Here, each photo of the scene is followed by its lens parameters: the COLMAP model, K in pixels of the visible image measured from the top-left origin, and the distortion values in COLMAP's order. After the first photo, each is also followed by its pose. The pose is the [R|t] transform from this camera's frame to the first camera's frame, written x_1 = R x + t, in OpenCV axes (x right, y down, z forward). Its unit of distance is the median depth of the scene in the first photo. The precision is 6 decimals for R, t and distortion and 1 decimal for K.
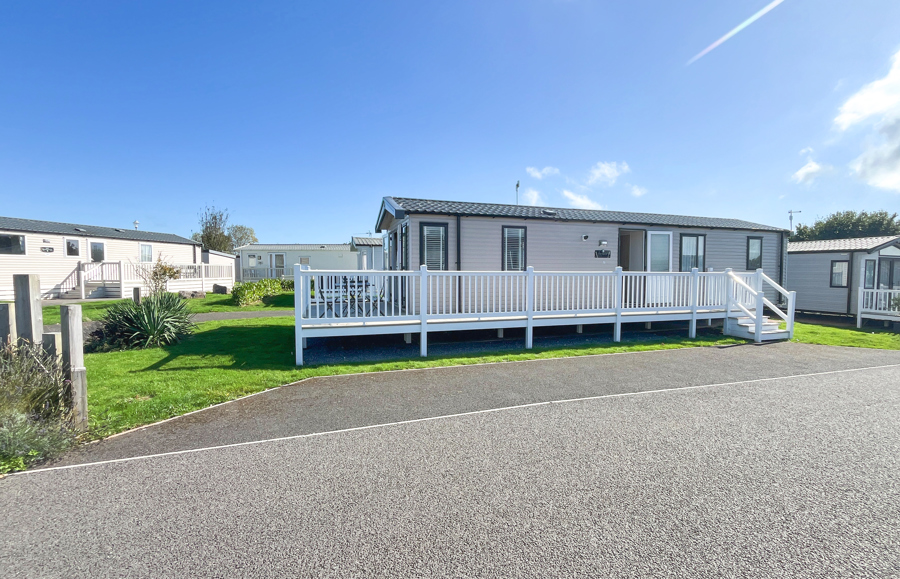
lens RADIAL K [[419.2, 0, 459.0], [0, 419.2, 288.0], [0, 0, 1]] dist [-0.000645, -0.001588]
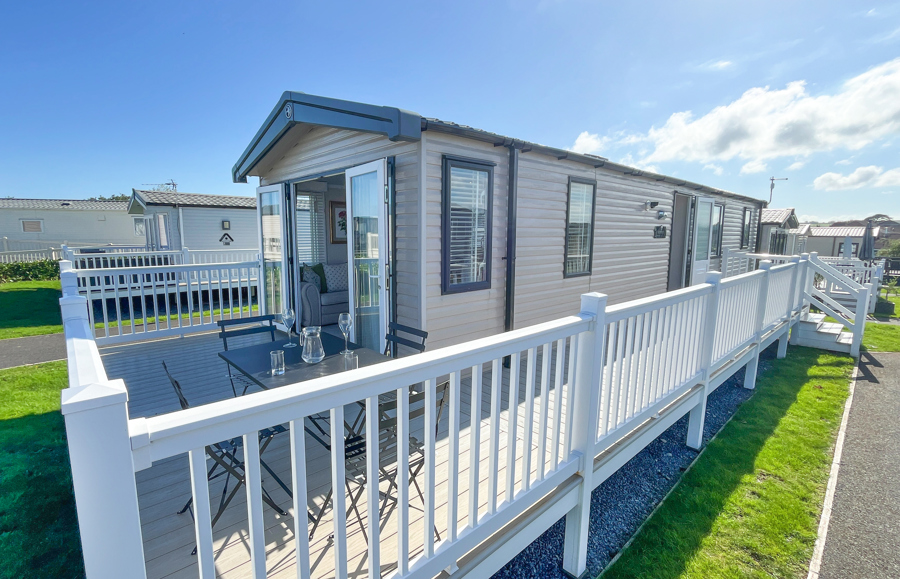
lens RADIAL K [[419.2, 0, 442.7], [0, 419.2, 289.8], [0, 0, 1]] dist [-0.000645, -0.001588]
pose [[0.911410, -0.058221, 0.407361, -0.209341], [0.018212, 0.994678, 0.101414, -0.066304], [-0.411097, -0.085010, 0.907619, 0.561340]]
